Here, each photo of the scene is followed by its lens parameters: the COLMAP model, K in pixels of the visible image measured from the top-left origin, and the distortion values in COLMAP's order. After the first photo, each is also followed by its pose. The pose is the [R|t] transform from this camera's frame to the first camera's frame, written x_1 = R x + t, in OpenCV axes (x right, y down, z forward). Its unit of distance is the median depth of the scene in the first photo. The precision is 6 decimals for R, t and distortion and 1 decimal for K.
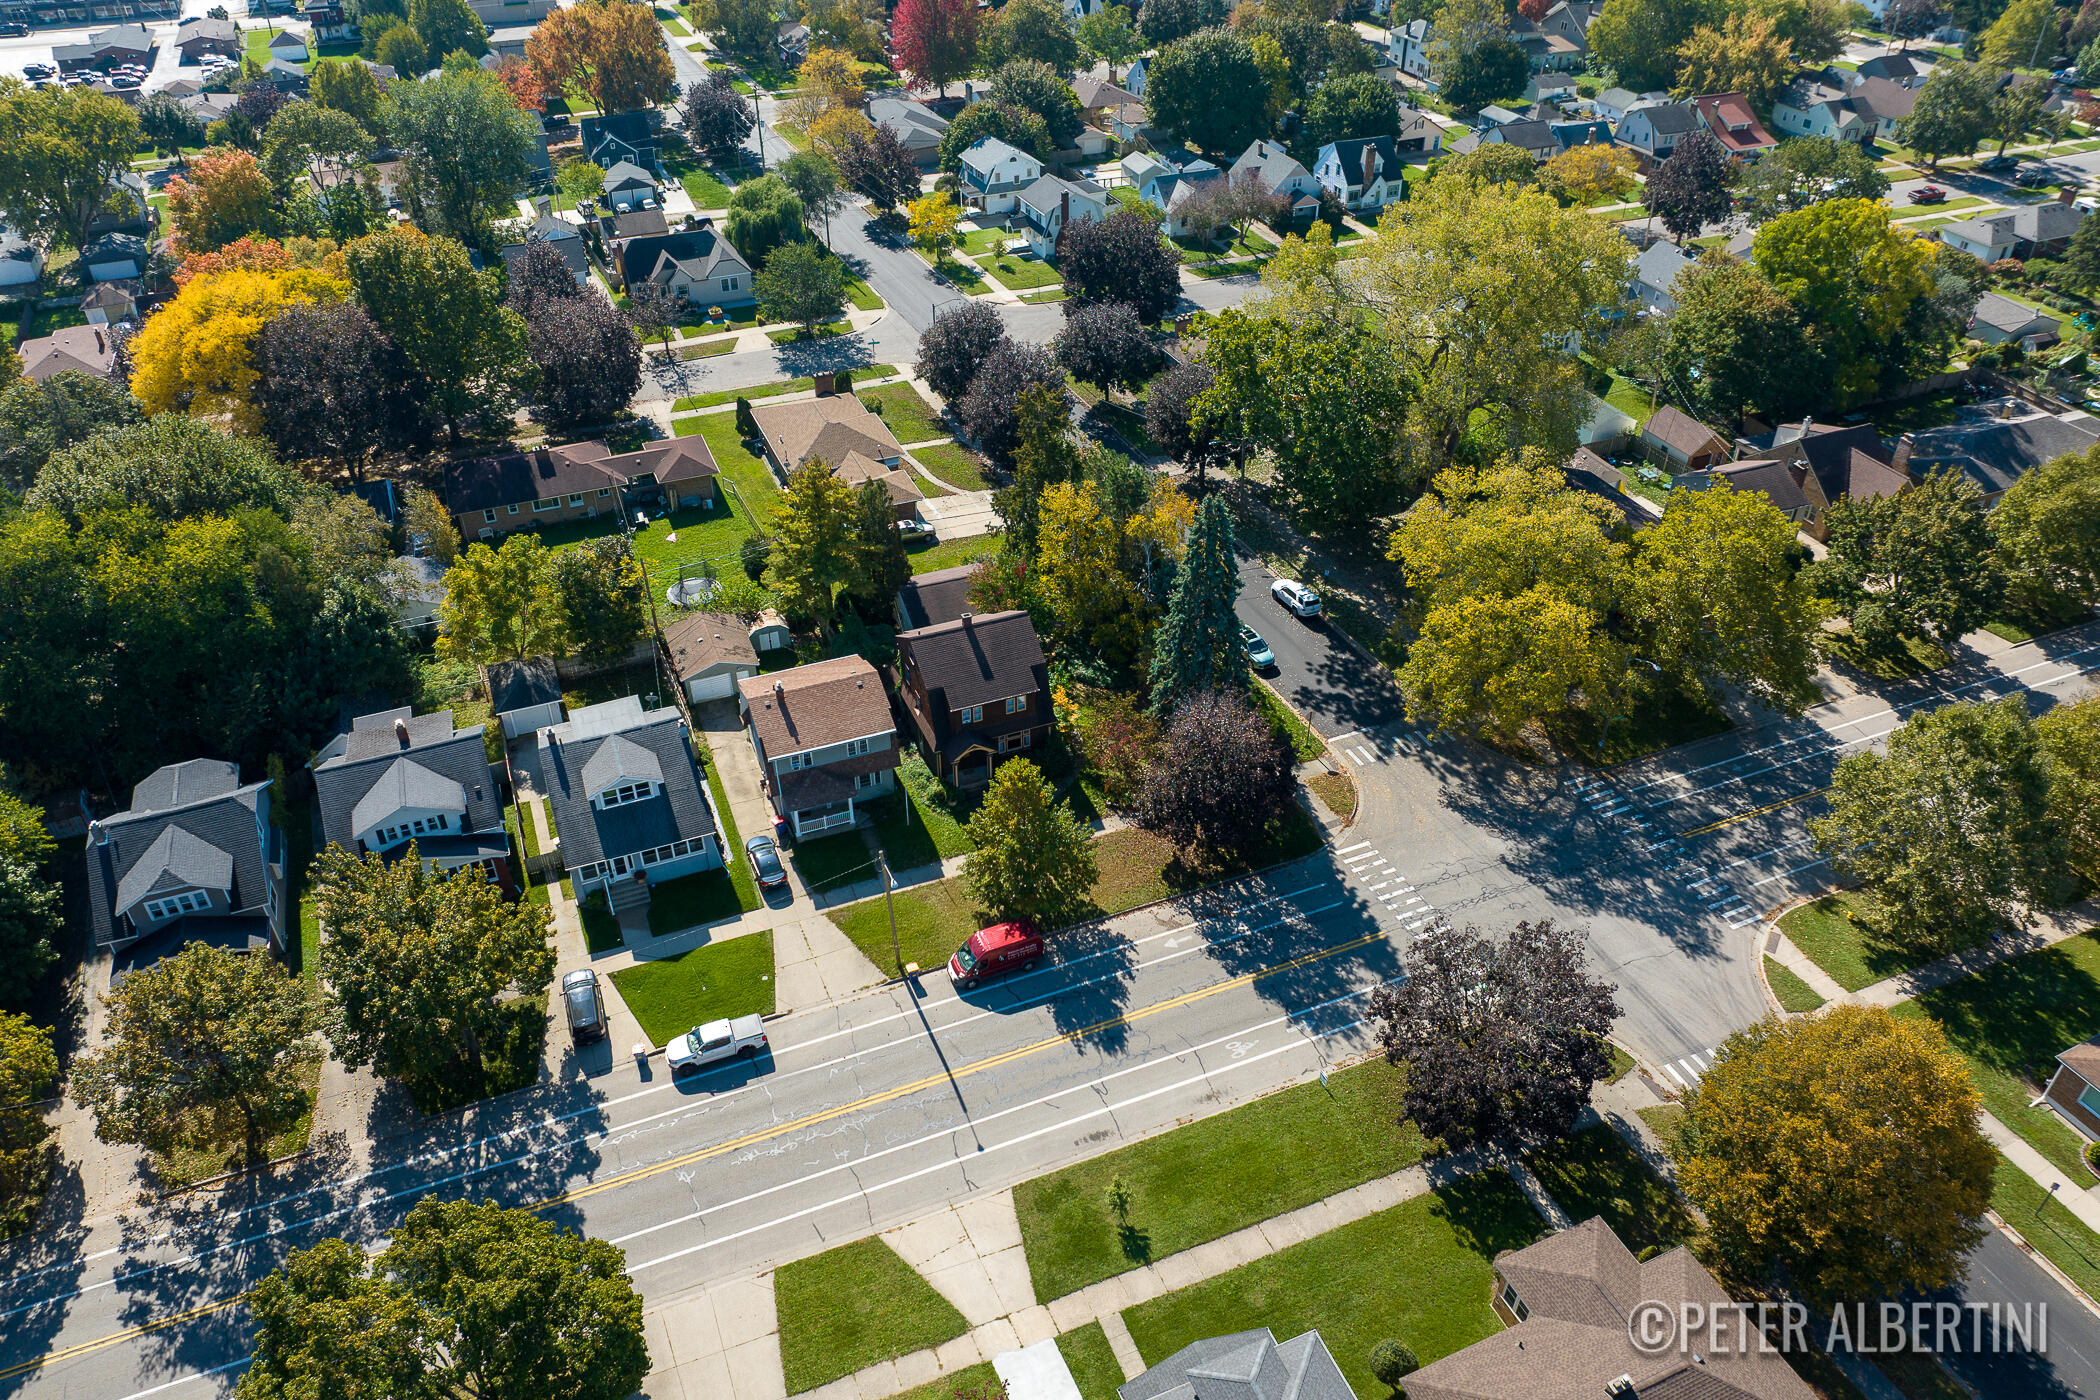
lens RADIAL K [[1469.5, 0, 1050.0], [0, 1469.5, 700.0], [0, 0, 1]] dist [-0.027922, -0.007170]
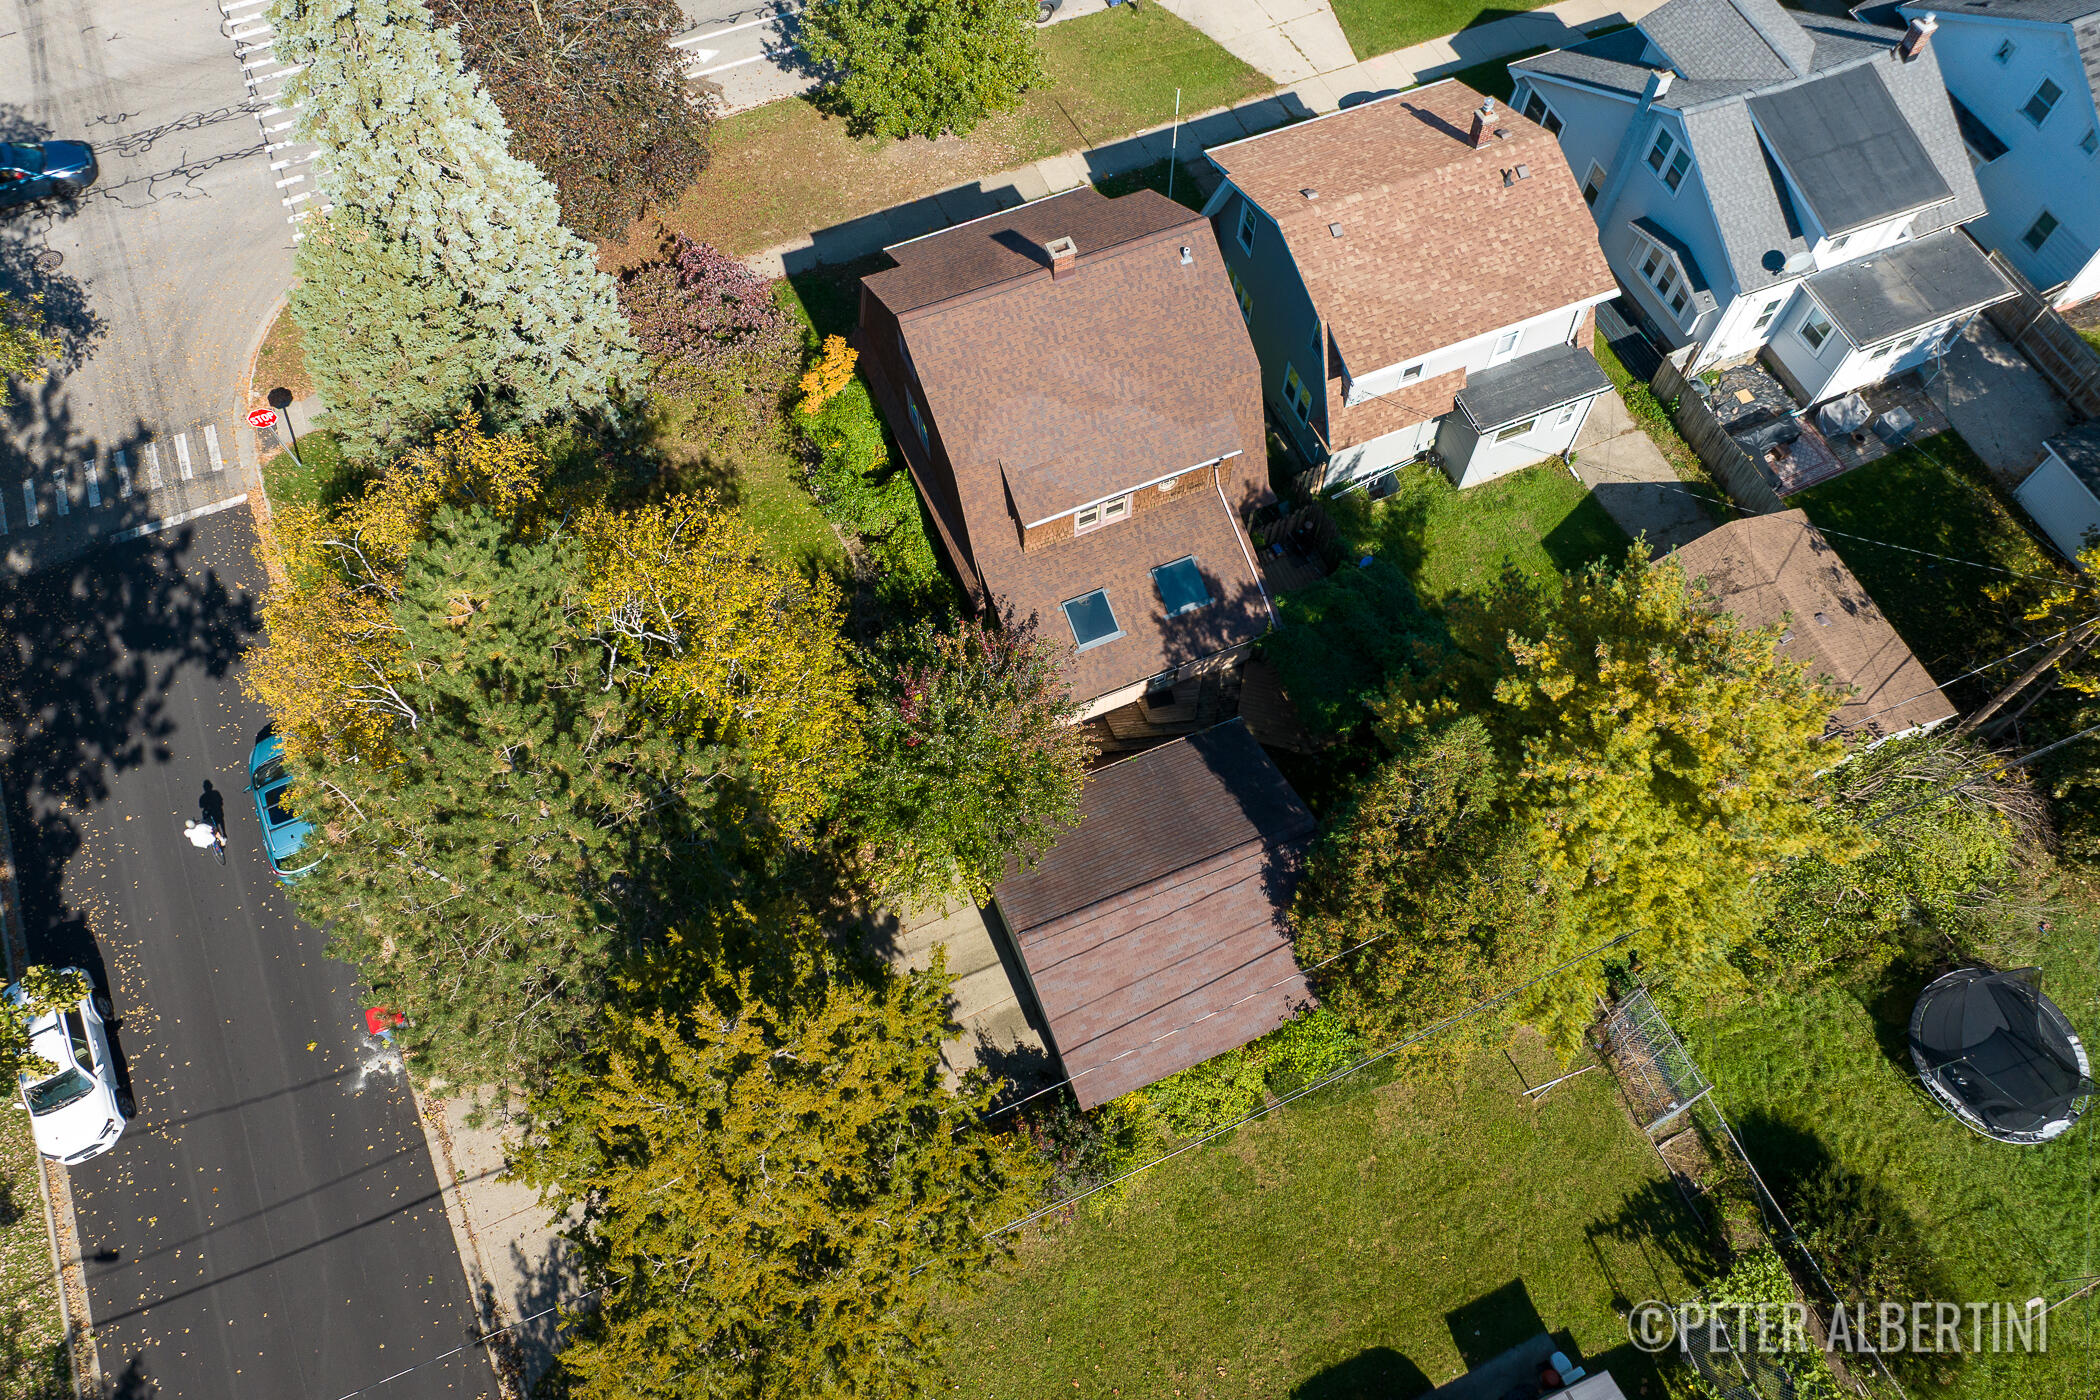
lens RADIAL K [[1469.5, 0, 1050.0], [0, 1469.5, 700.0], [0, 0, 1]] dist [-0.027922, -0.007170]
pose [[-0.999931, 0.011680, -0.001143, -0.049372], [-0.003003, -0.160535, 0.987026, -0.407651], [0.011345, 0.986961, 0.160559, 0.984778]]
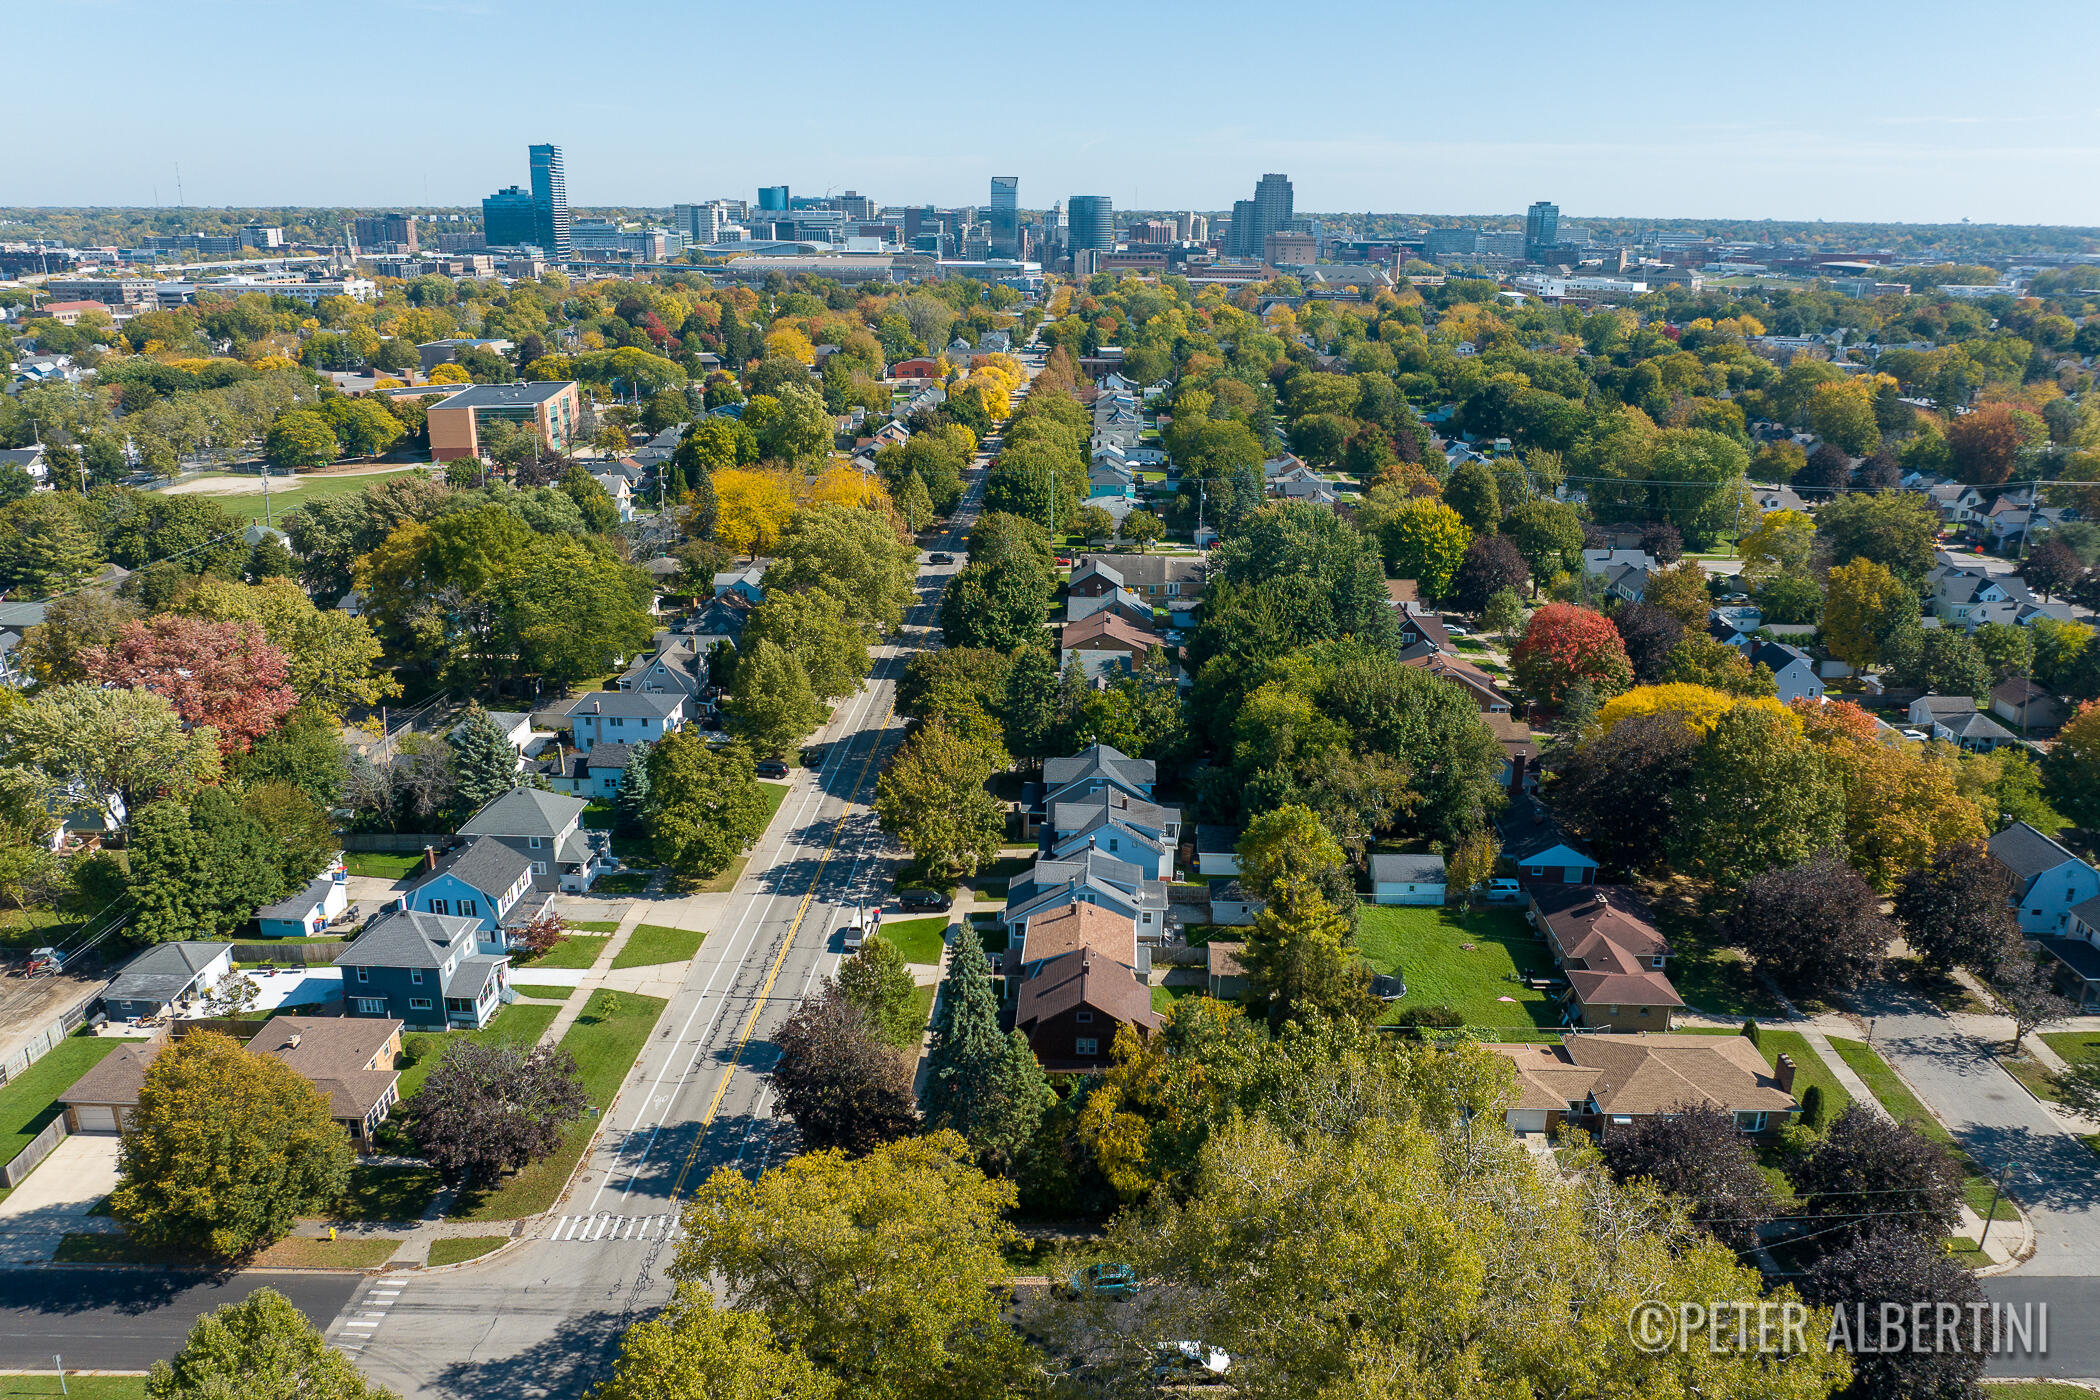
lens RADIAL K [[1469.5, 0, 1050.0], [0, 1469.5, 700.0], [0, 0, 1]] dist [-0.027922, -0.007170]
pose [[-0.413375, 0.283392, -0.865338, 0.818103], [-0.548504, 0.681068, 0.485067, -0.681101], [0.726818, 0.675156, -0.126095, 0.921780]]
